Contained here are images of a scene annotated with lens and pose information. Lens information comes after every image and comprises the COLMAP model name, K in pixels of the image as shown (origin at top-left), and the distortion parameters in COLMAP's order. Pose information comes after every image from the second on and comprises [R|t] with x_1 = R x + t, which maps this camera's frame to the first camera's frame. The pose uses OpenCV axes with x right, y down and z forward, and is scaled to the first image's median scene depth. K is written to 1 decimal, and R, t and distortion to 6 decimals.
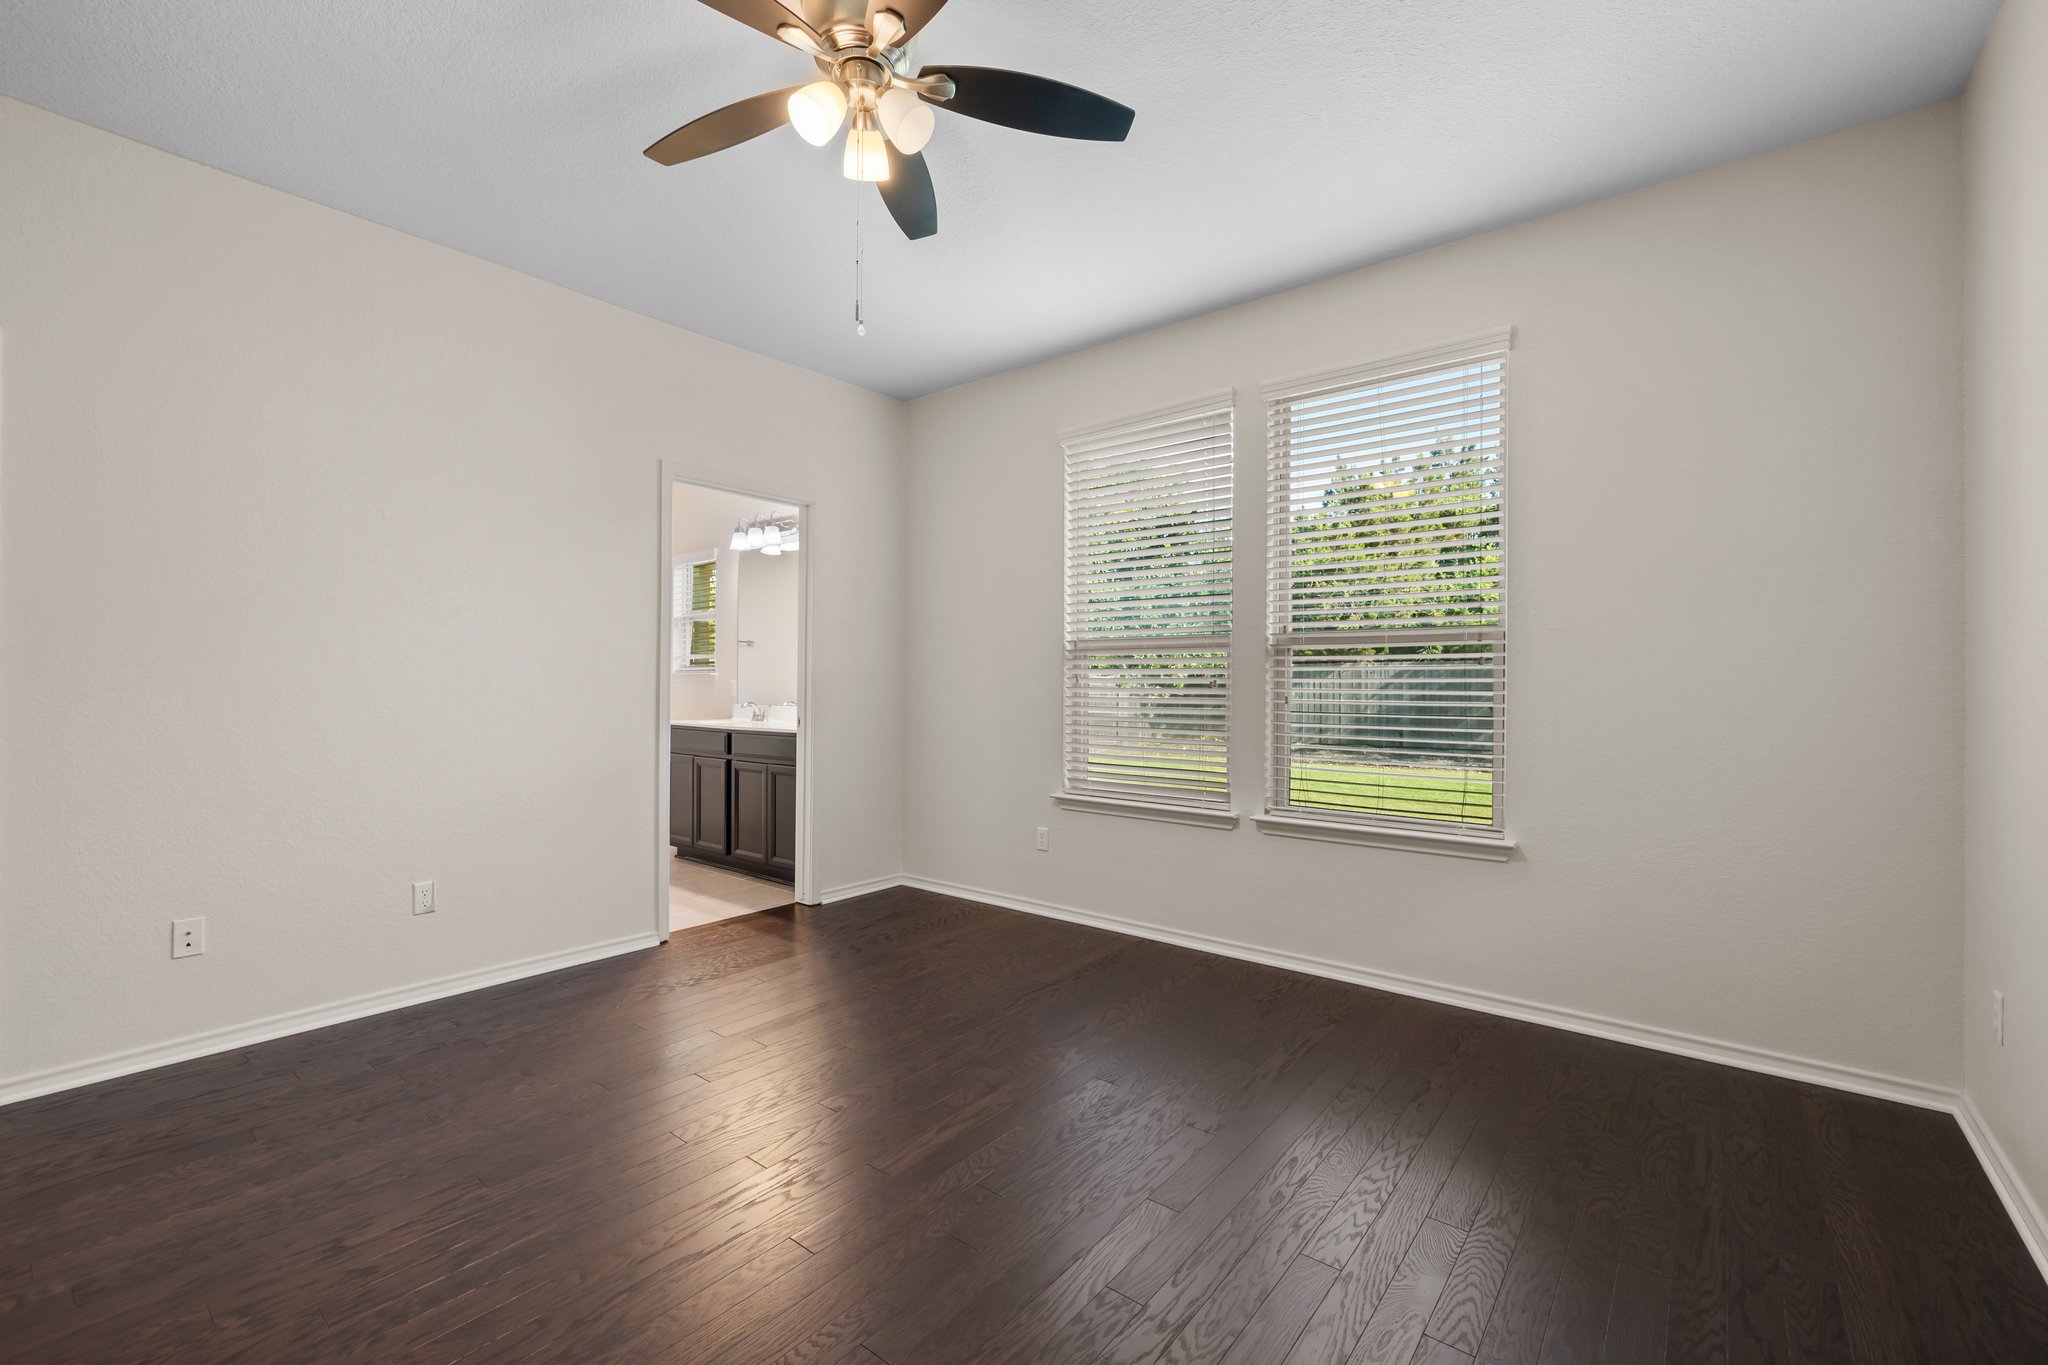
lens RADIAL K [[868.4, 0, 1020.9], [0, 868.4, 673.5], [0, 0, 1]] dist [-0.002659, -0.000390]
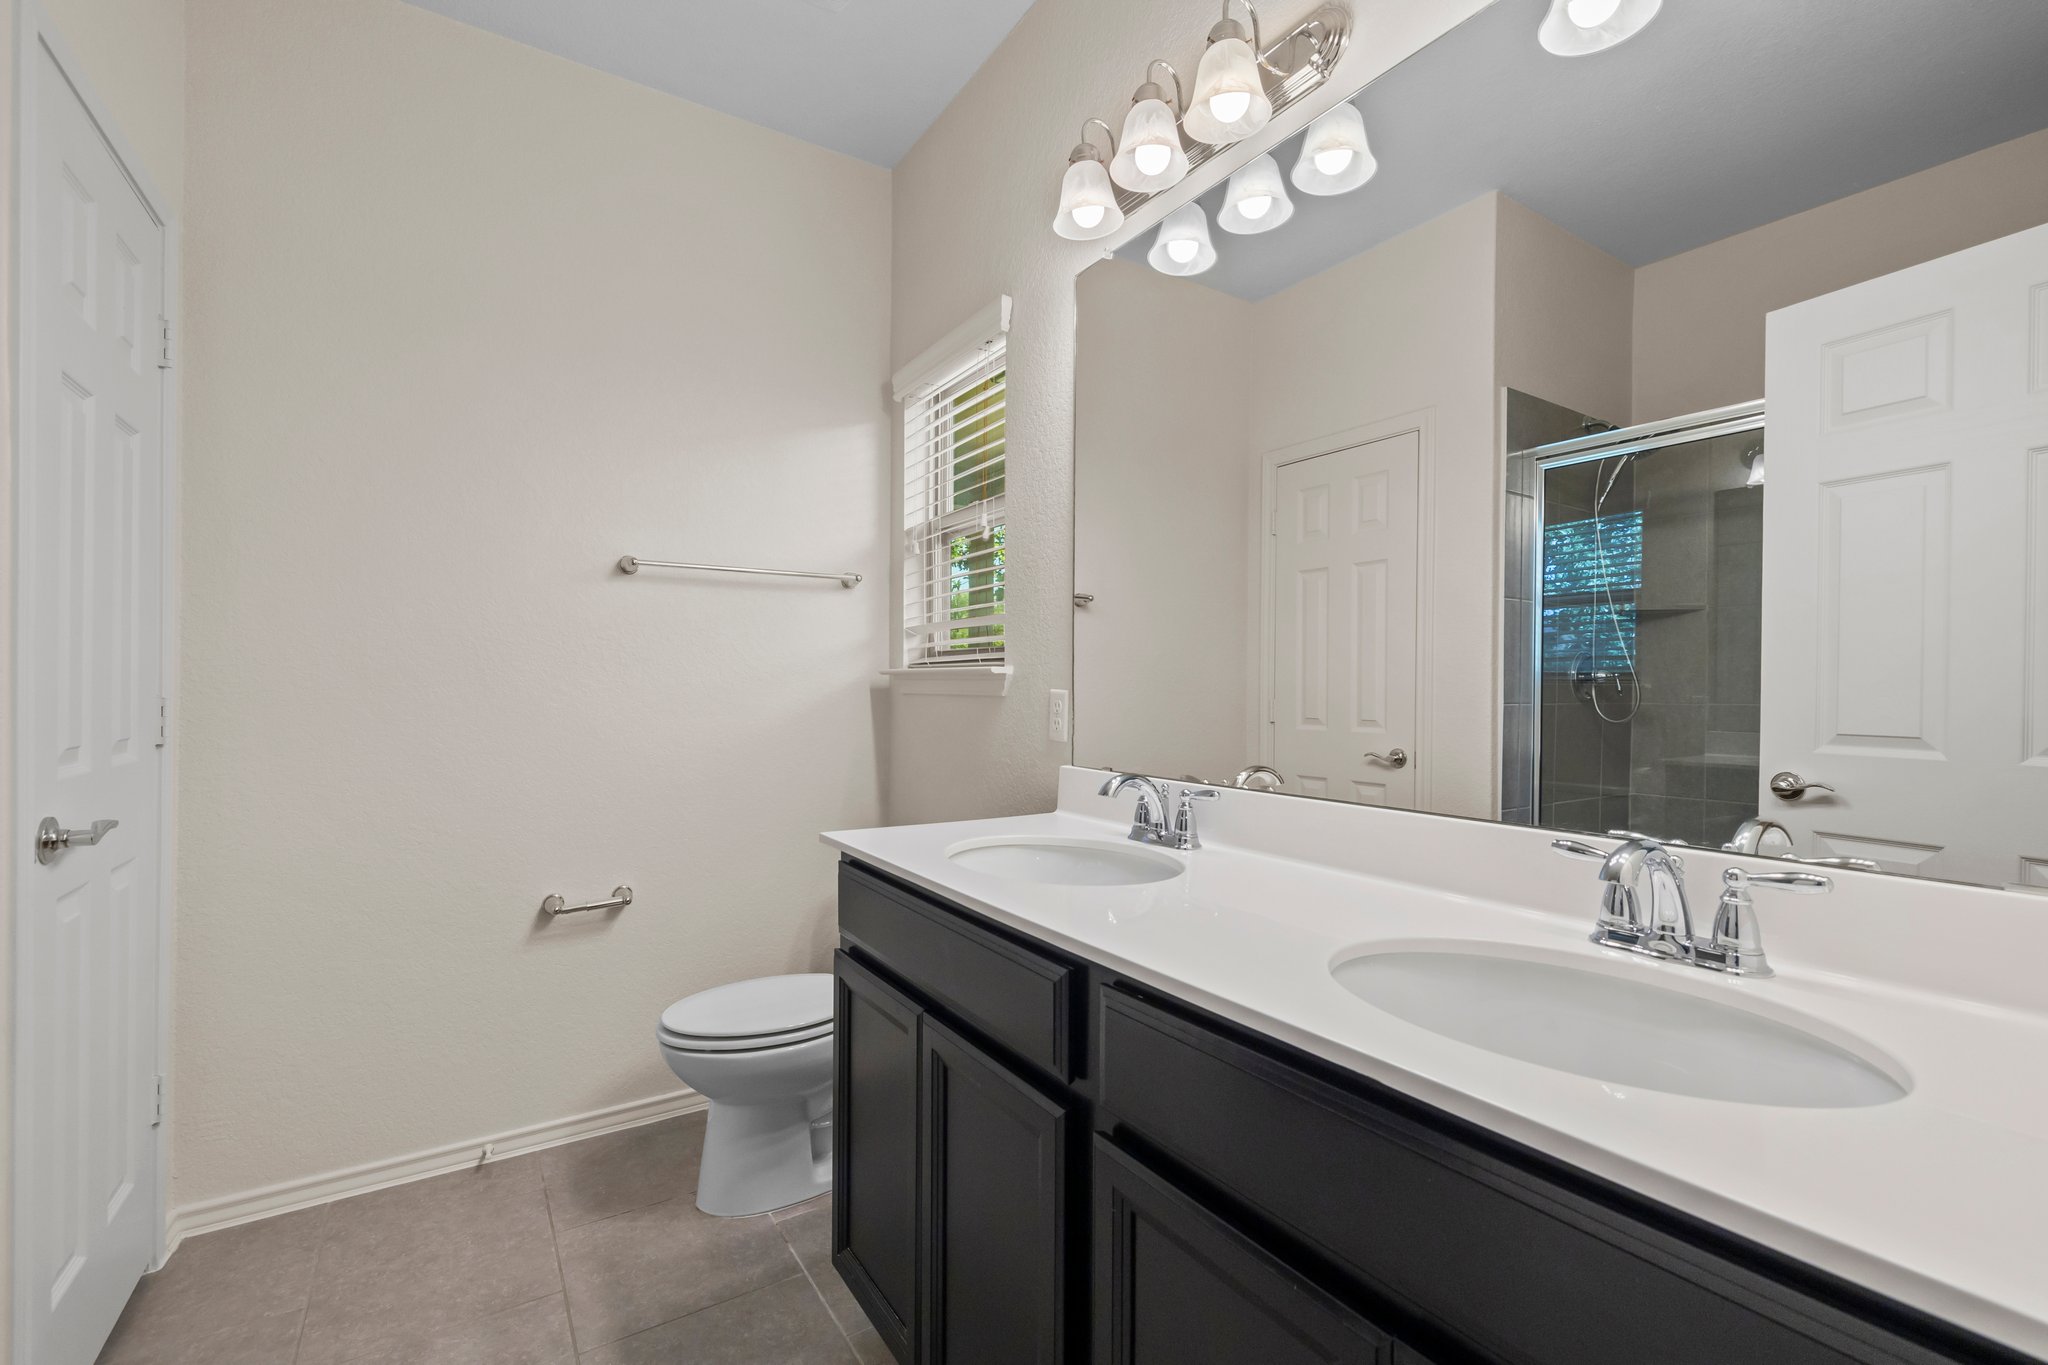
lens RADIAL K [[877.9, 0, 1026.0], [0, 877.9, 677.2], [0, 0, 1]] dist [-0.000004, -0.000610]
pose [[0.949982, -0.007209, -0.312222, -0.375377], [0.002694, 0.999886, -0.014889, 0.010869], [0.312294, 0.013303, 0.949892, 1.068152]]
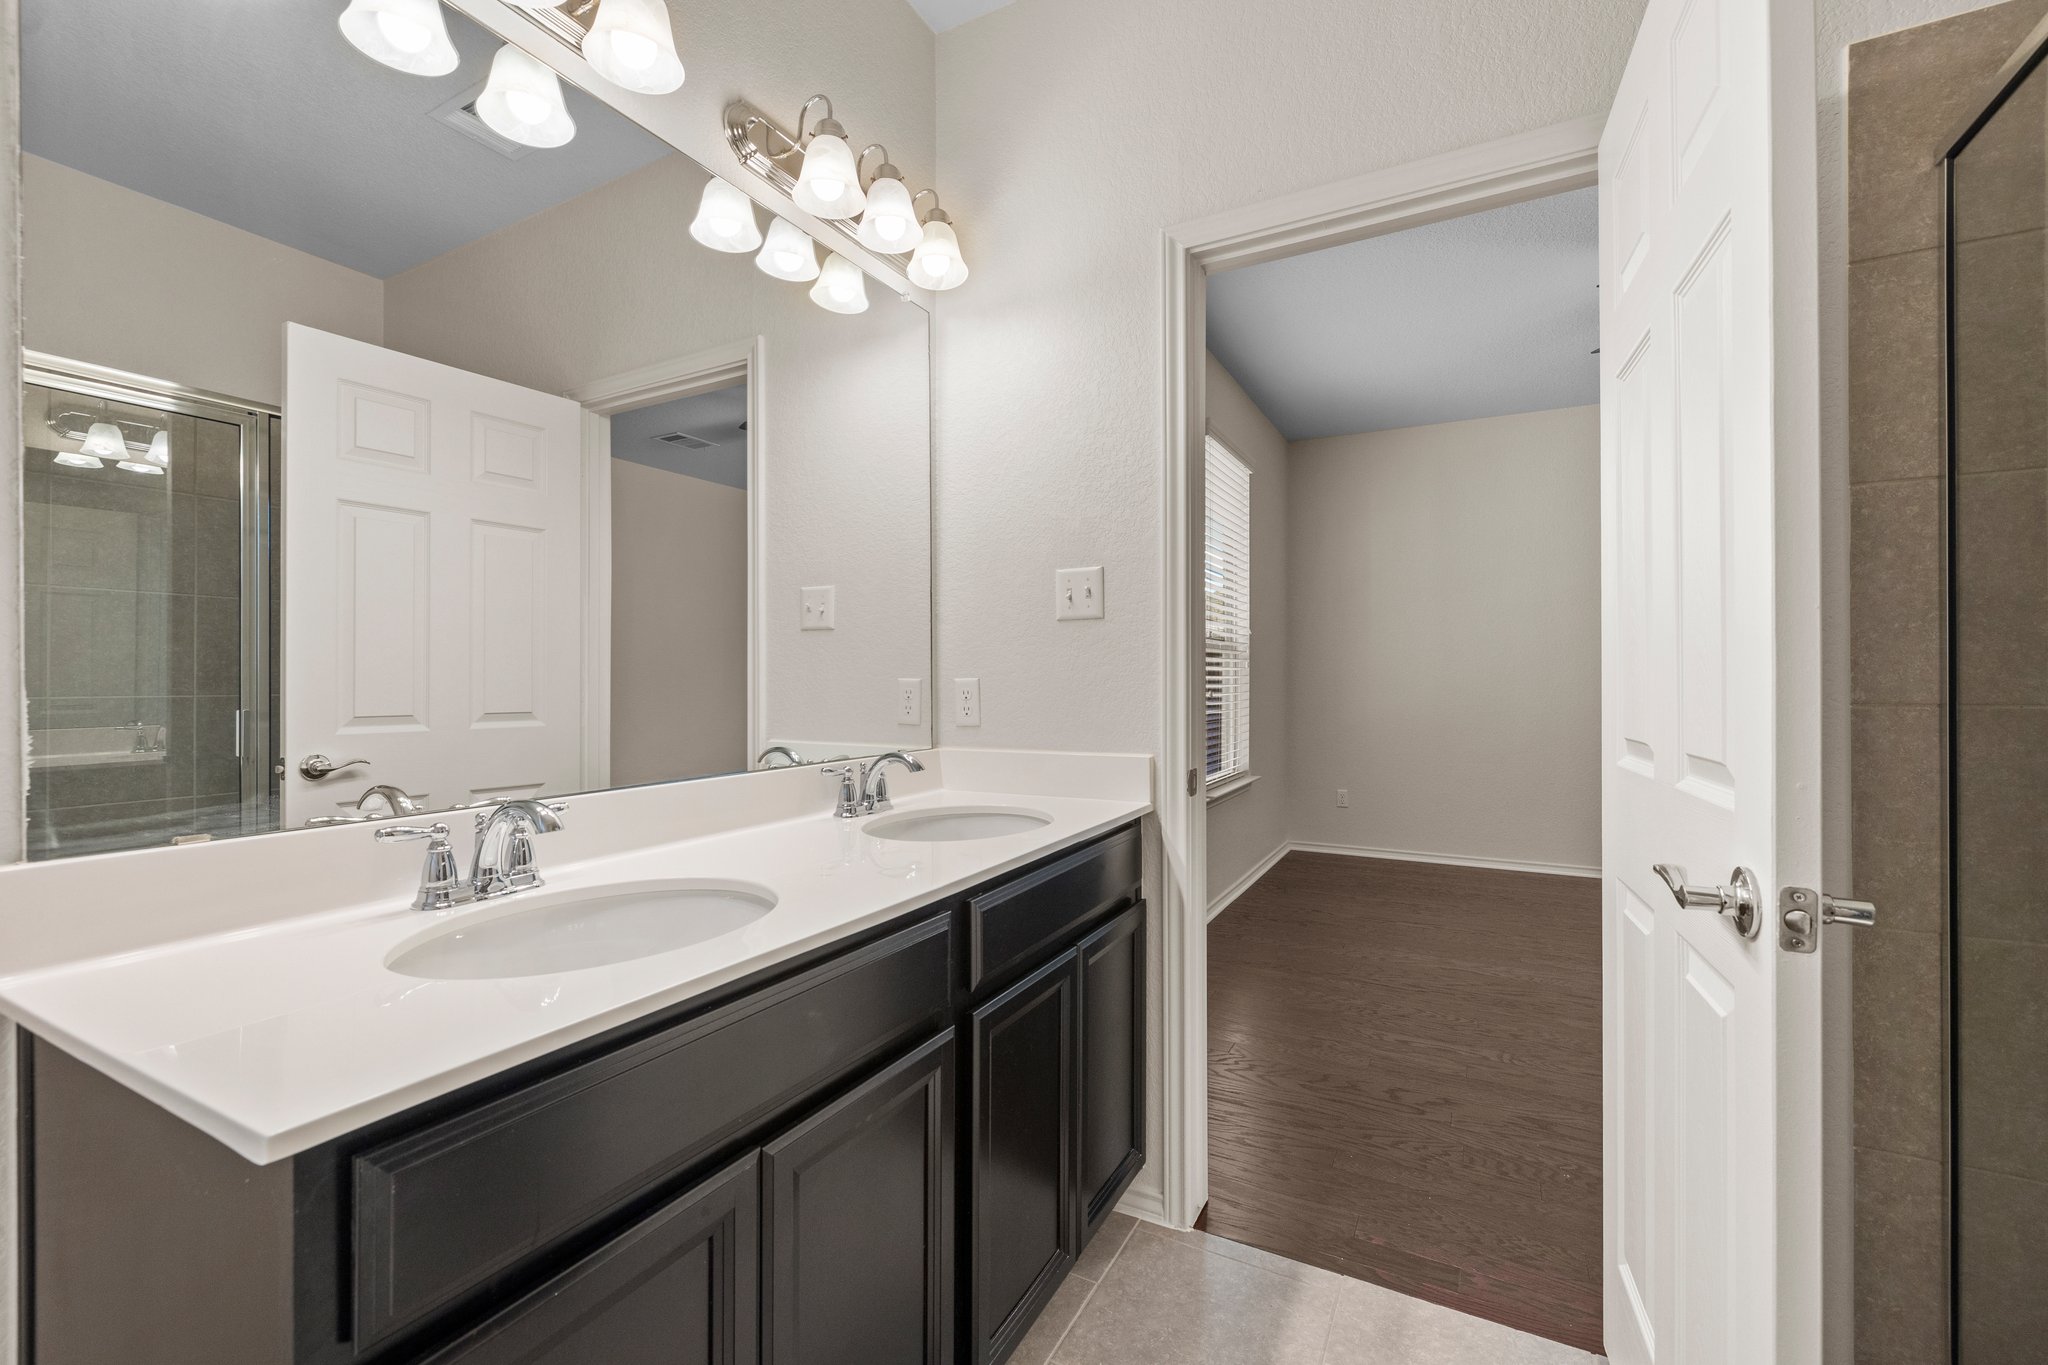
lens RADIAL K [[868.4, 0, 1020.9], [0, 868.4, 673.5], [0, 0, 1]] dist [-0.002659, -0.000390]
pose [[-0.170348, 0.004766, 0.985372, -0.760974], [-0.000602, 0.999988, -0.004941, 0.009988], [-0.985384, -0.001434, -0.170343, 1.351536]]
